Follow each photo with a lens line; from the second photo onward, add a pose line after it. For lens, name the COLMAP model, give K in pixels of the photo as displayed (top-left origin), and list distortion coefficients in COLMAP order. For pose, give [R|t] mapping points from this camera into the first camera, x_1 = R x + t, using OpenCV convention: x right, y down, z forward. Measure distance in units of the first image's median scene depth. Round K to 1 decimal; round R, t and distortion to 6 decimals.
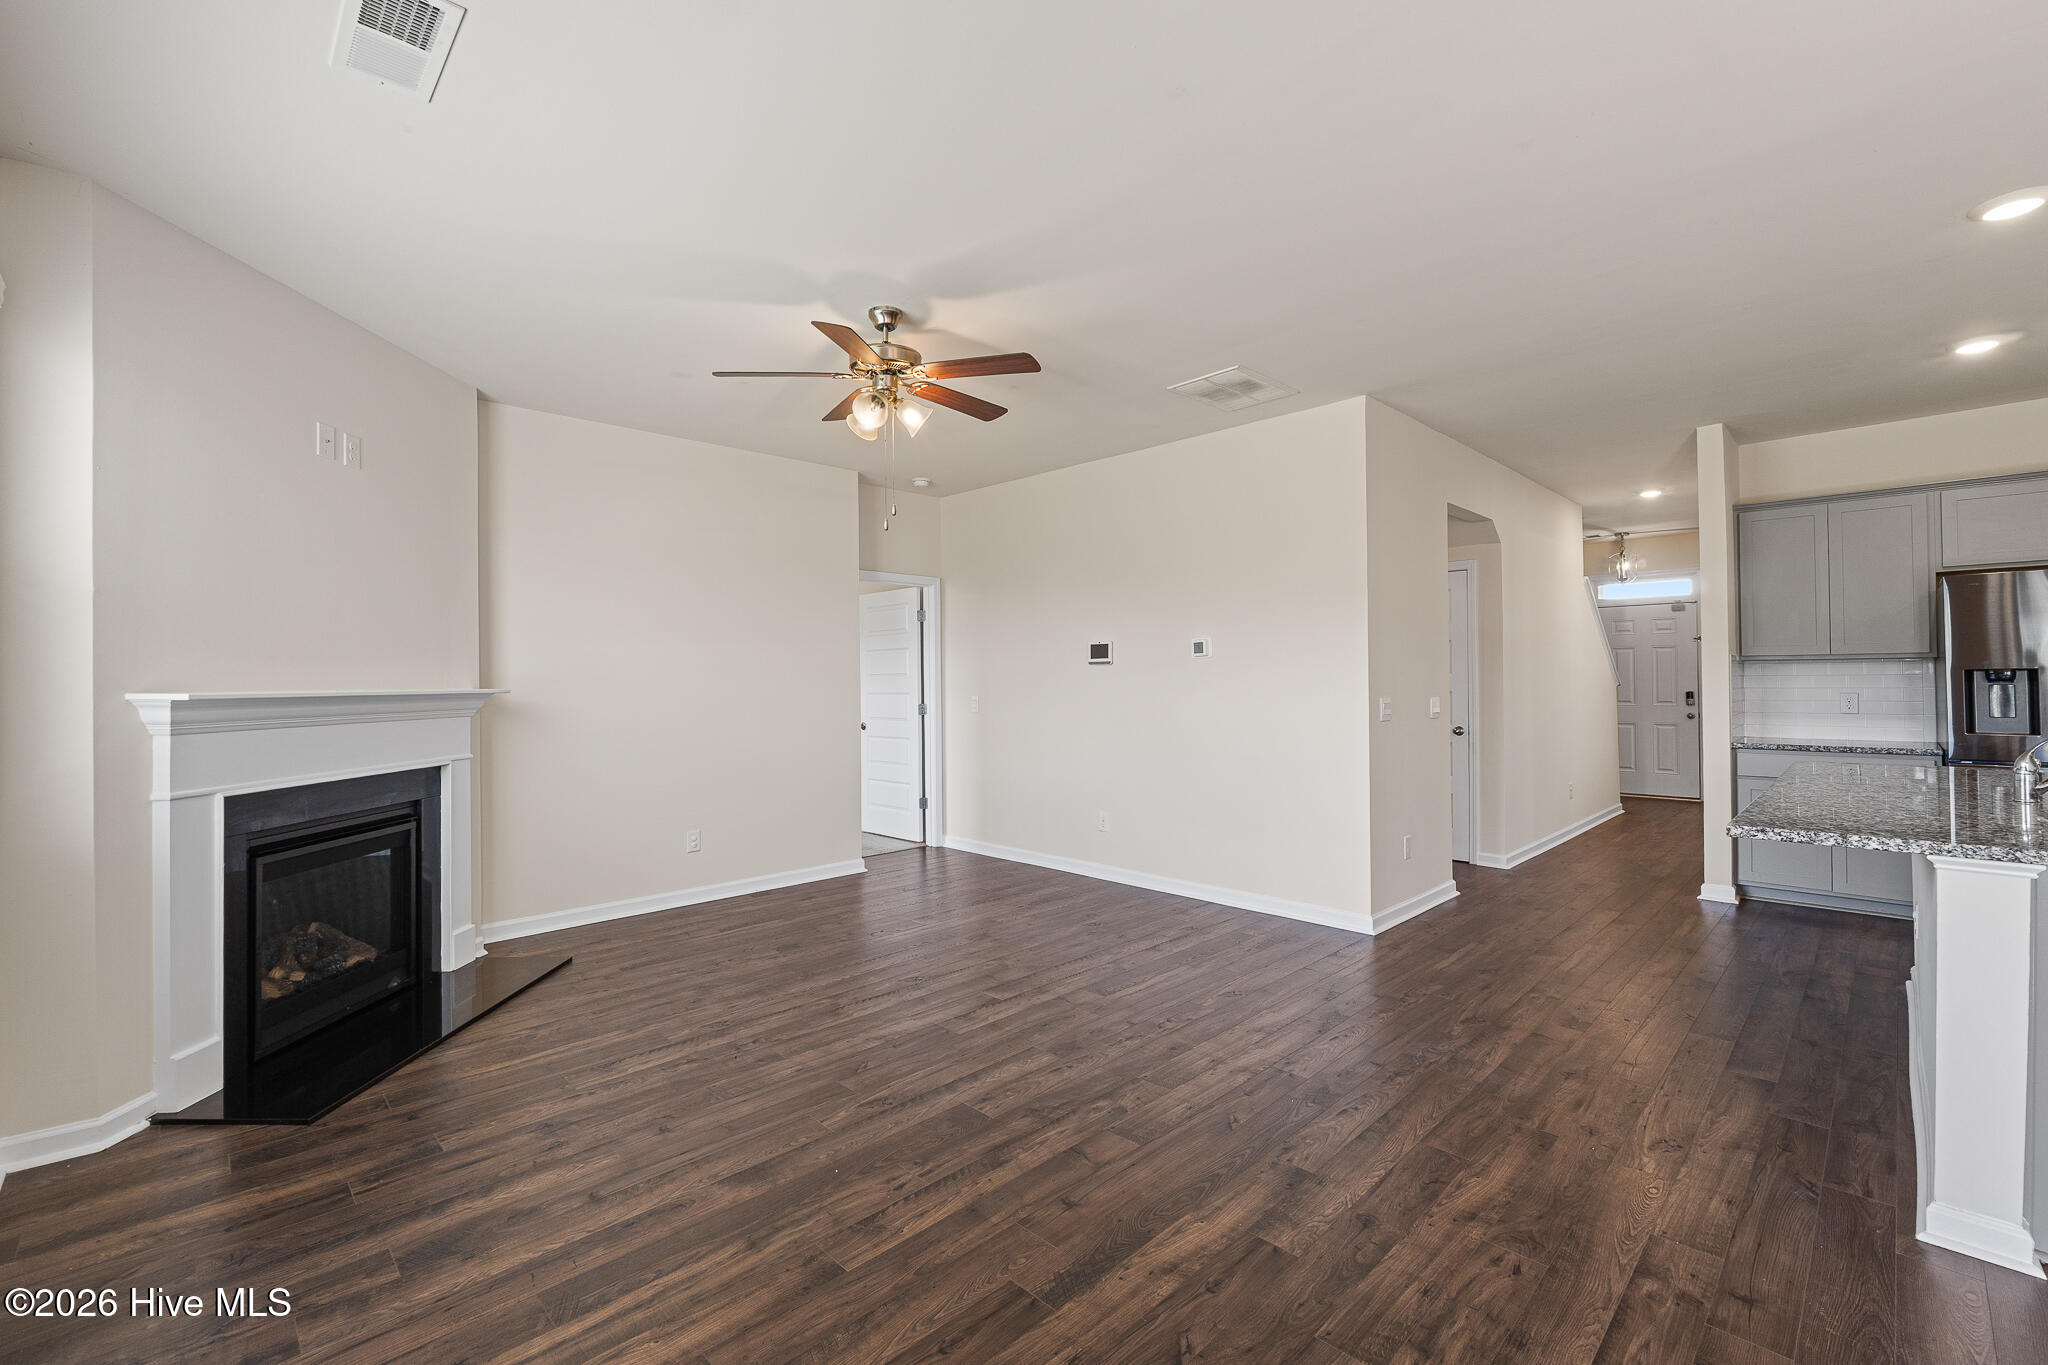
lens RADIAL K [[864.2, 0, 1005.8], [0, 864.2, 684.3], [0, 0, 1]] dist [-0.002296, -0.000234]
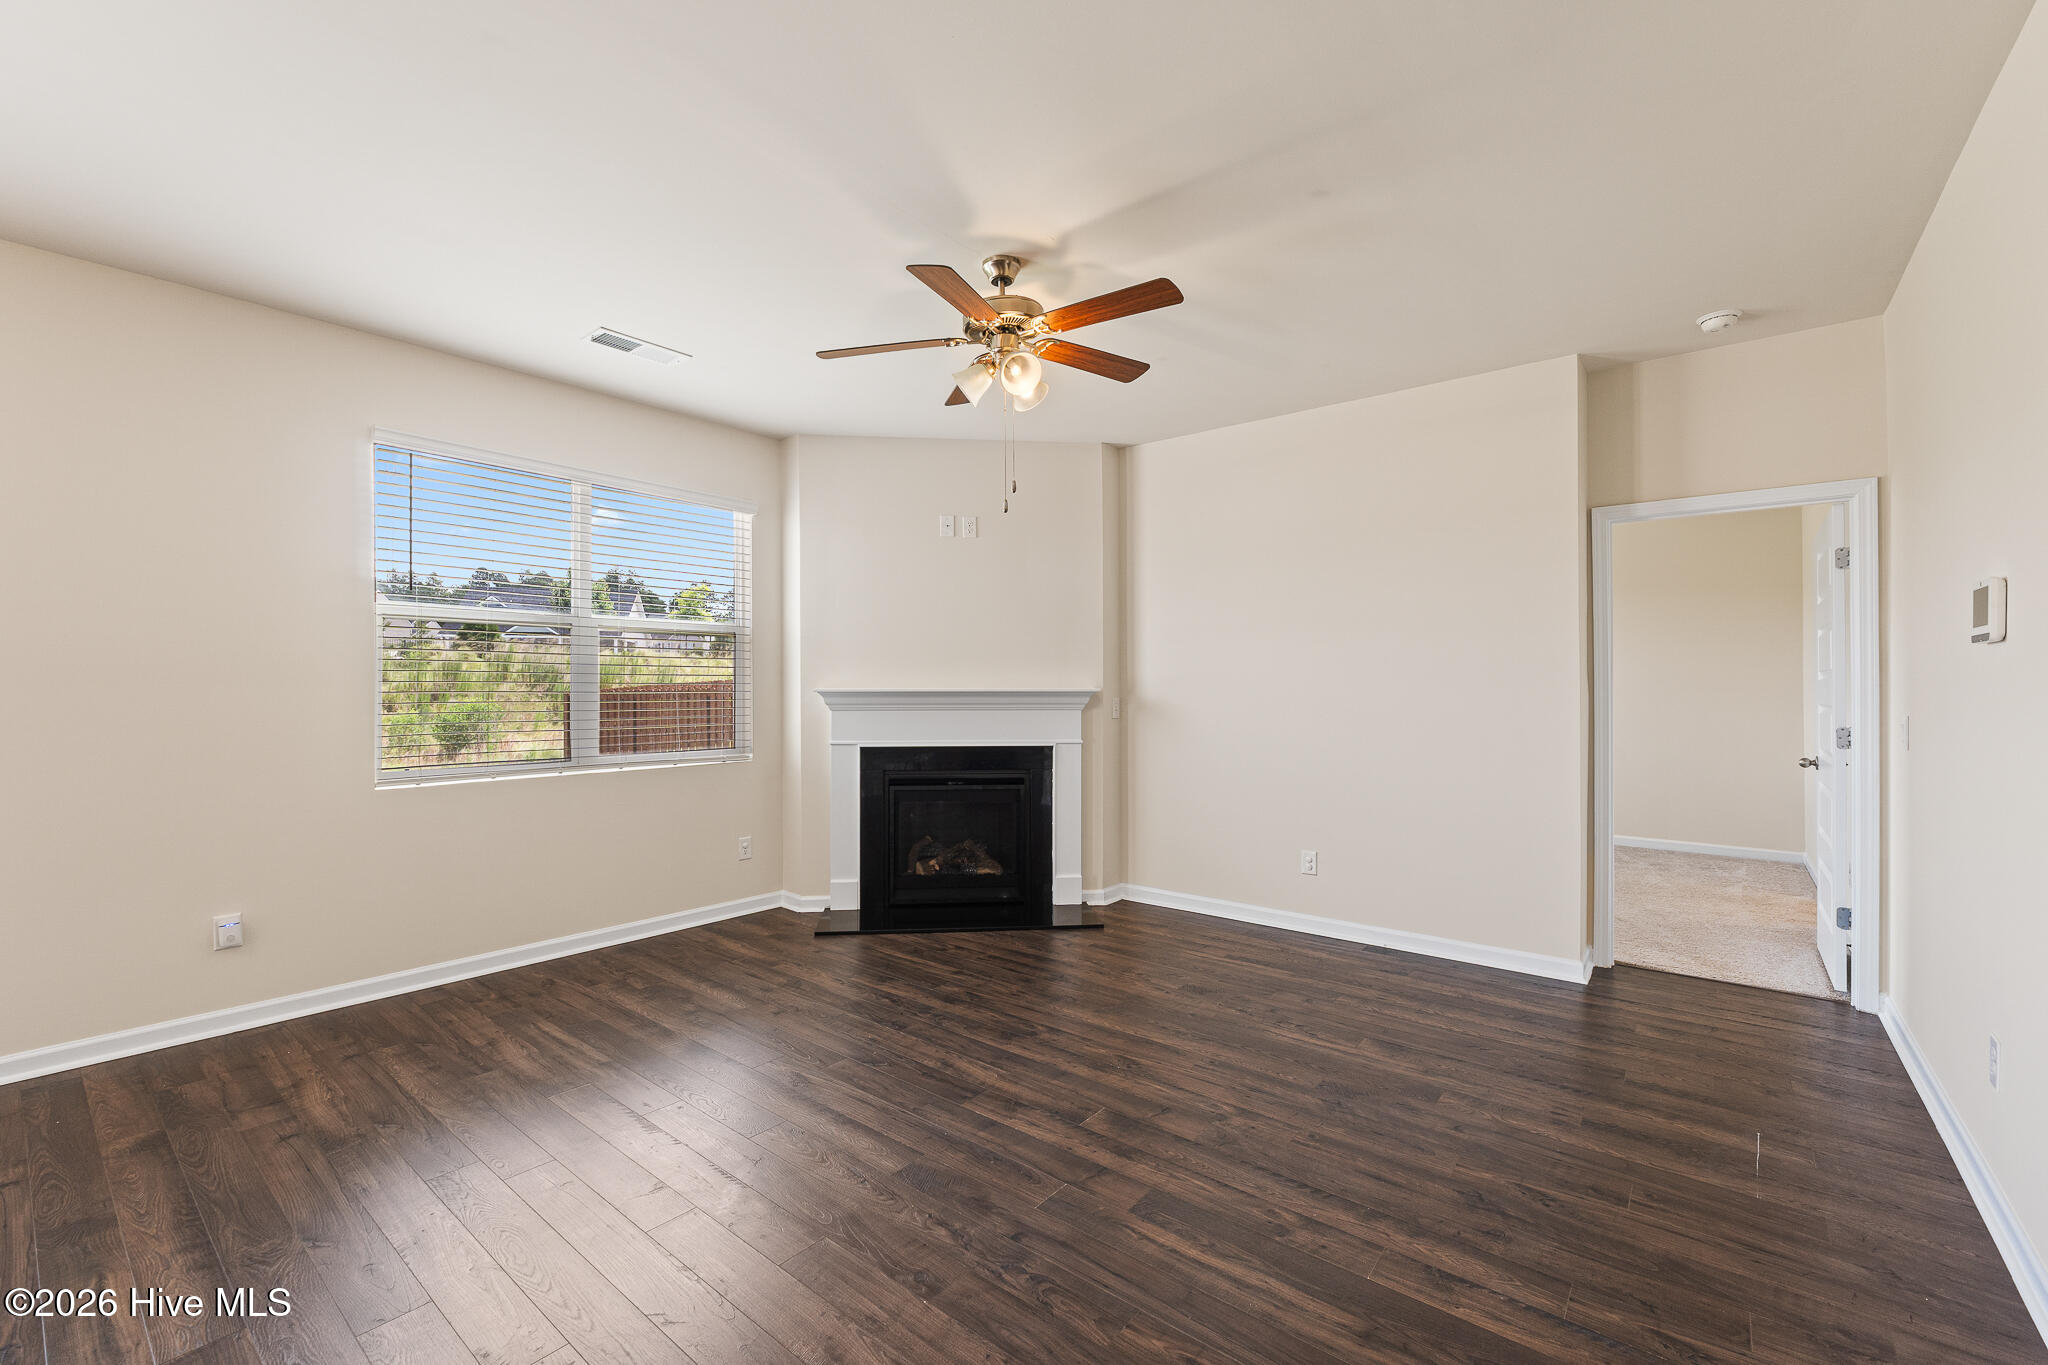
lens RADIAL K [[864.2, 0, 1005.8], [0, 864.2, 684.3], [0, 0, 1]] dist [-0.002296, -0.000234]
pose [[0.107517, 0.006454, -0.994182, 0.713236], [-0.001676, 0.999979, 0.006310, -0.009893], [0.994202, 0.000988, 0.107526, 0.864492]]
